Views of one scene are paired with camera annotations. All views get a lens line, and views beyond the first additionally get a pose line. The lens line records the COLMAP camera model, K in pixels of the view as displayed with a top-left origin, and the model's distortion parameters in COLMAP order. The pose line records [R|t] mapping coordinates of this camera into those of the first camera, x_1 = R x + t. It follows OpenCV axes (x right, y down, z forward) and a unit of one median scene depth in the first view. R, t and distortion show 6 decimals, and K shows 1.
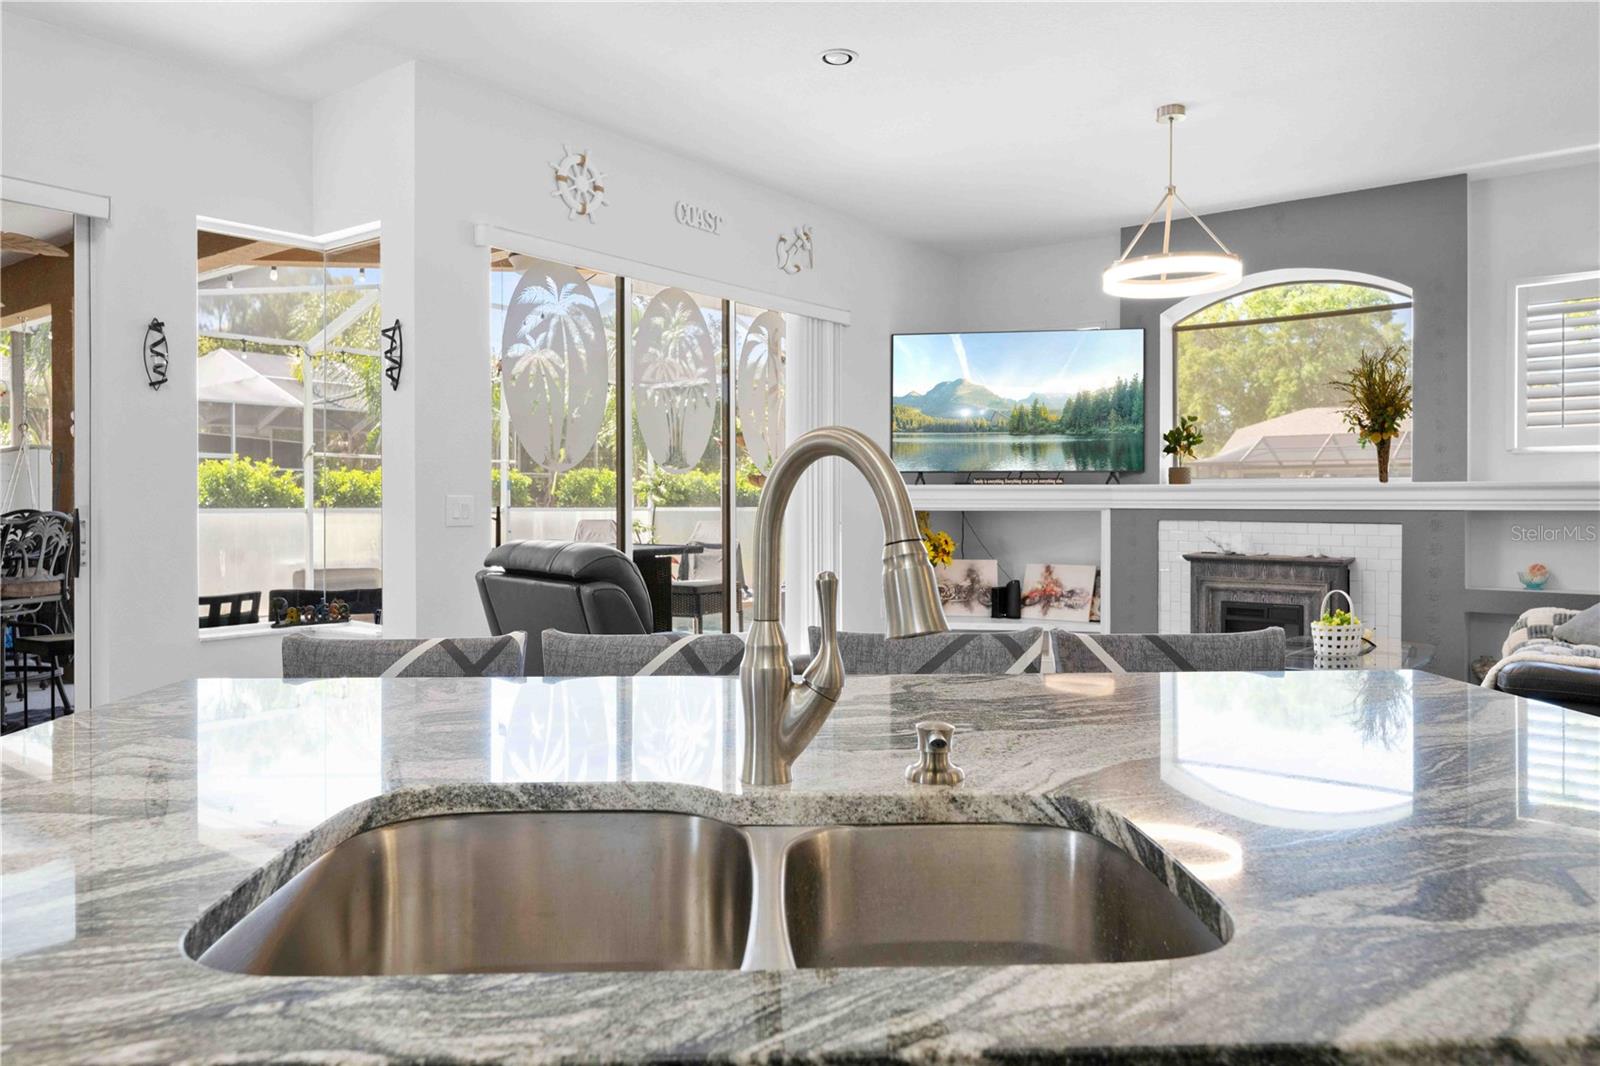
lens RADIAL K [[1079.0, 0, 806.1], [0, 1079.0, 517.6], [0, 0, 1]] dist [0.000711, 0.002482]
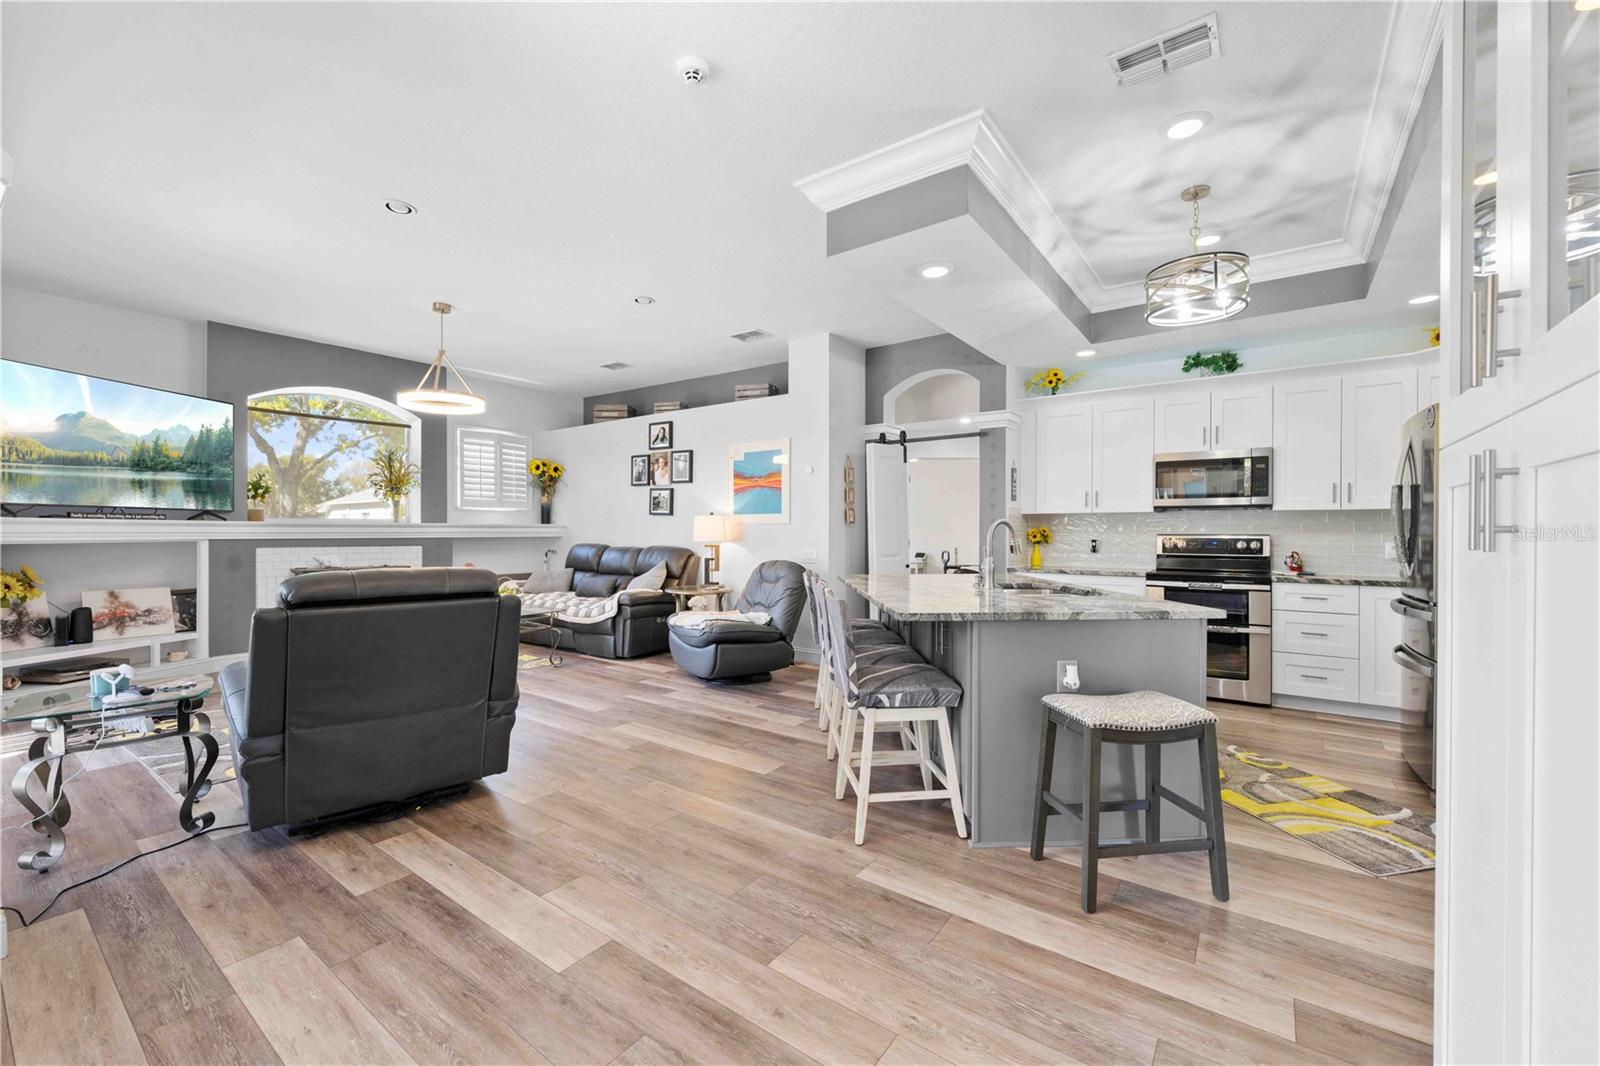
lens RADIAL K [[642.1, 0, 795.1], [0, 642.1, 533.5], [0, 0, 1]] dist [-0.001890, 0.000289]
pose [[-0.004874, -0.001790, 0.999987, -0.526759], [0.017687, 0.999842, 0.001876, -0.004935], [-0.999832, 0.017696, -0.004842, 0.344486]]
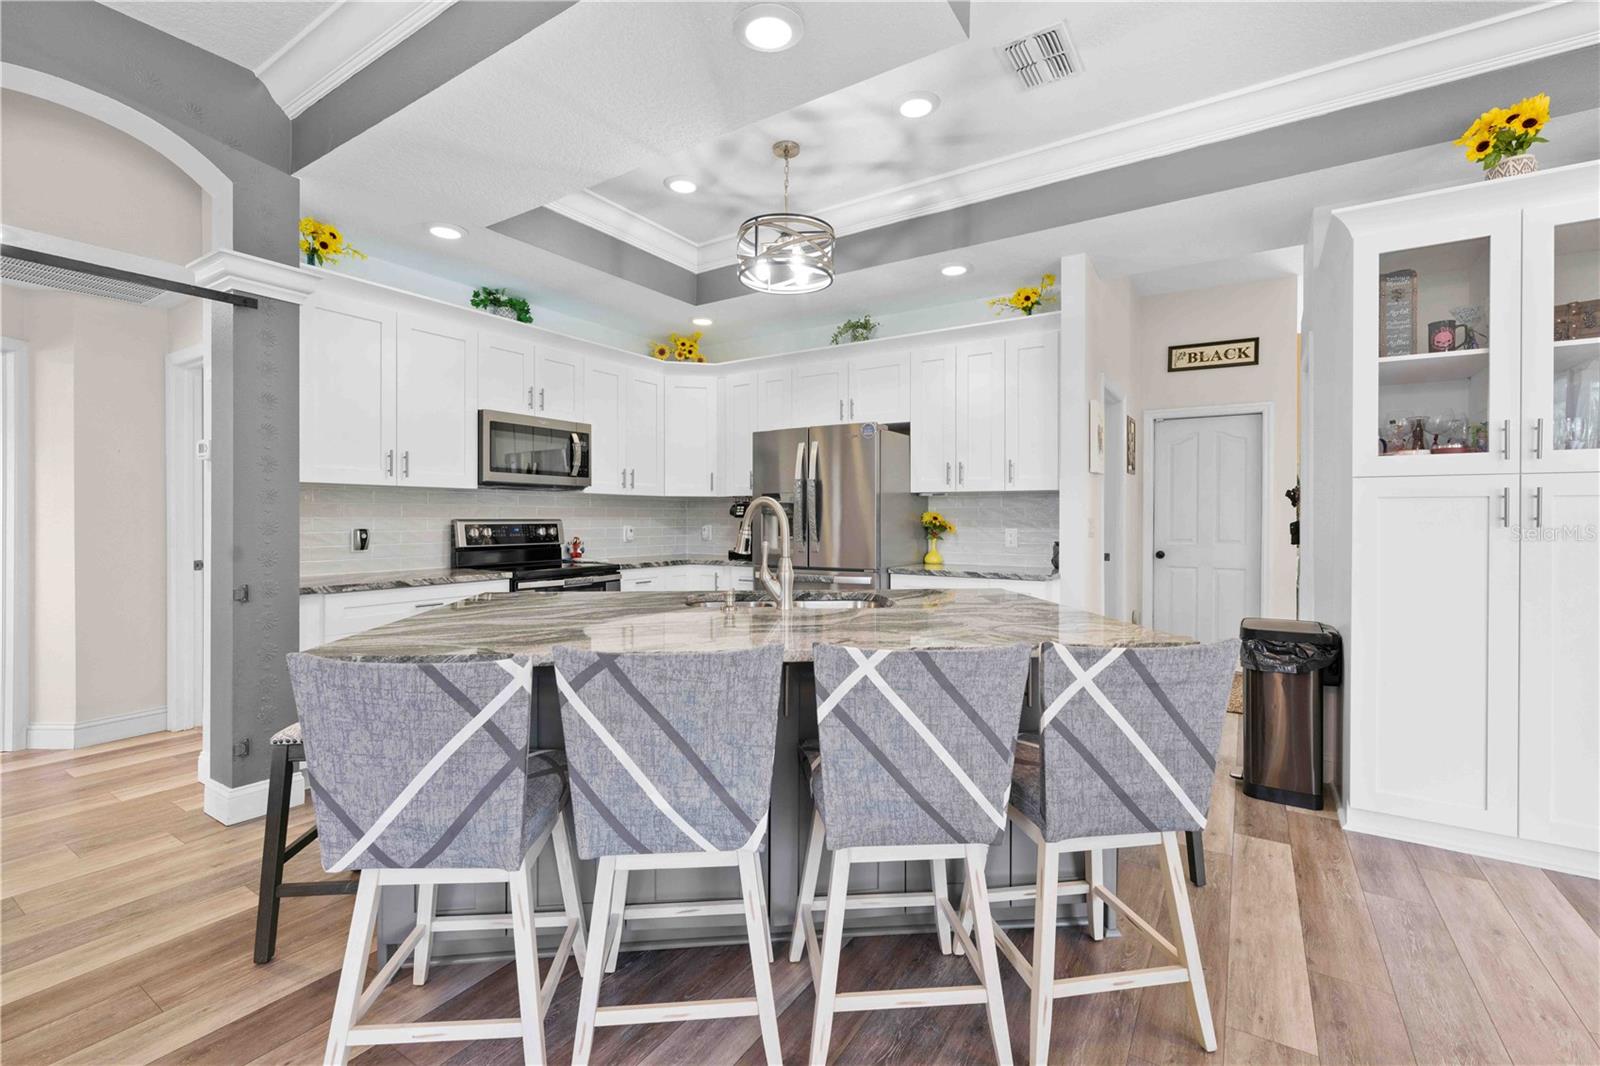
lens RADIAL K [[699.0, 0, 798.1], [0, 699.0, 518.5], [0, 0, 1]] dist [-0.002604, -0.000338]
pose [[-0.997879, -0.001677, -0.065080, 0.012994], [-0.002991, 0.999793, 0.020105, -0.008789], [0.065033, 0.020257, -0.997677, 0.538275]]
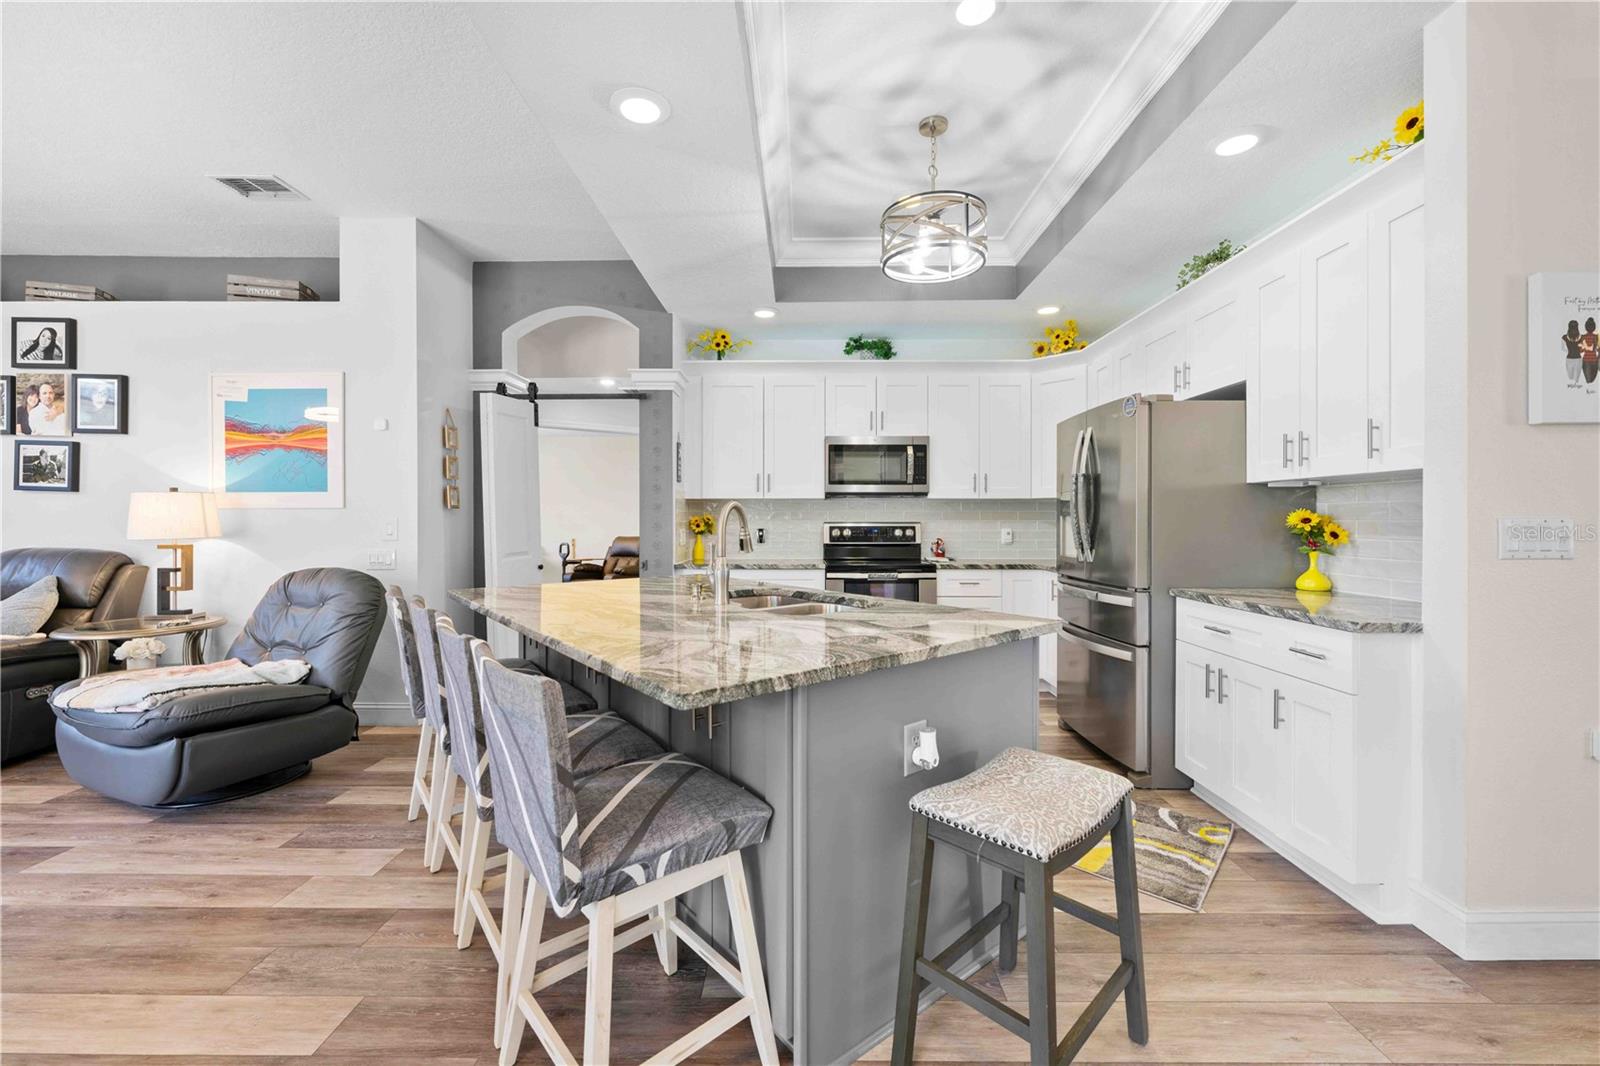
lens RADIAL K [[642.1, 0, 797.7], [0, 642.1, 523.7], [0, 0, 1]] dist [-0.001890, 0.000289]
pose [[-0.591497, -0.002904, 0.806302, -0.315209], [0.017545, 0.999710, 0.016471, -0.005893], [-0.806116, 0.023889, -0.591274, 0.359948]]
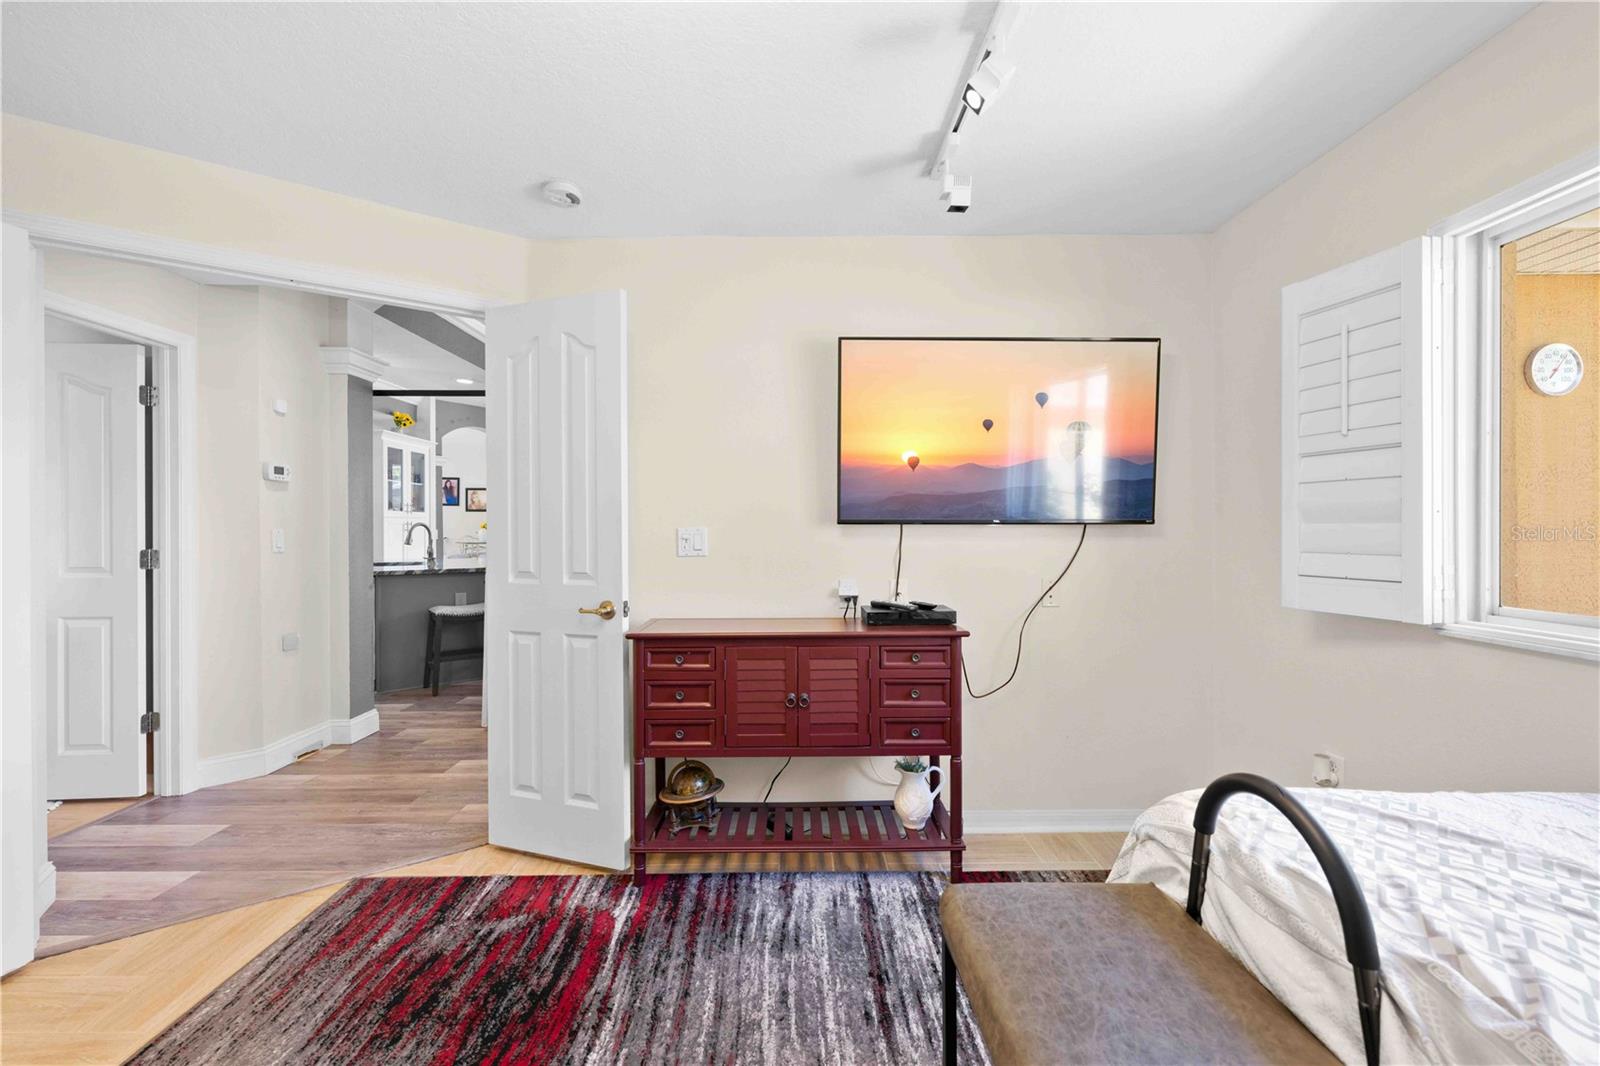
lens RADIAL K [[642.1, 0, 803.2], [0, 642.1, 532.9], [0, 0, 1]] dist [-0.001890, 0.000289]
pose [[0.611163, 0.000199, -0.791505, 1.015036], [-0.013621, 0.999855, -0.010266, 0.004153], [0.791387, 0.017056, 0.611077, 0.053479]]
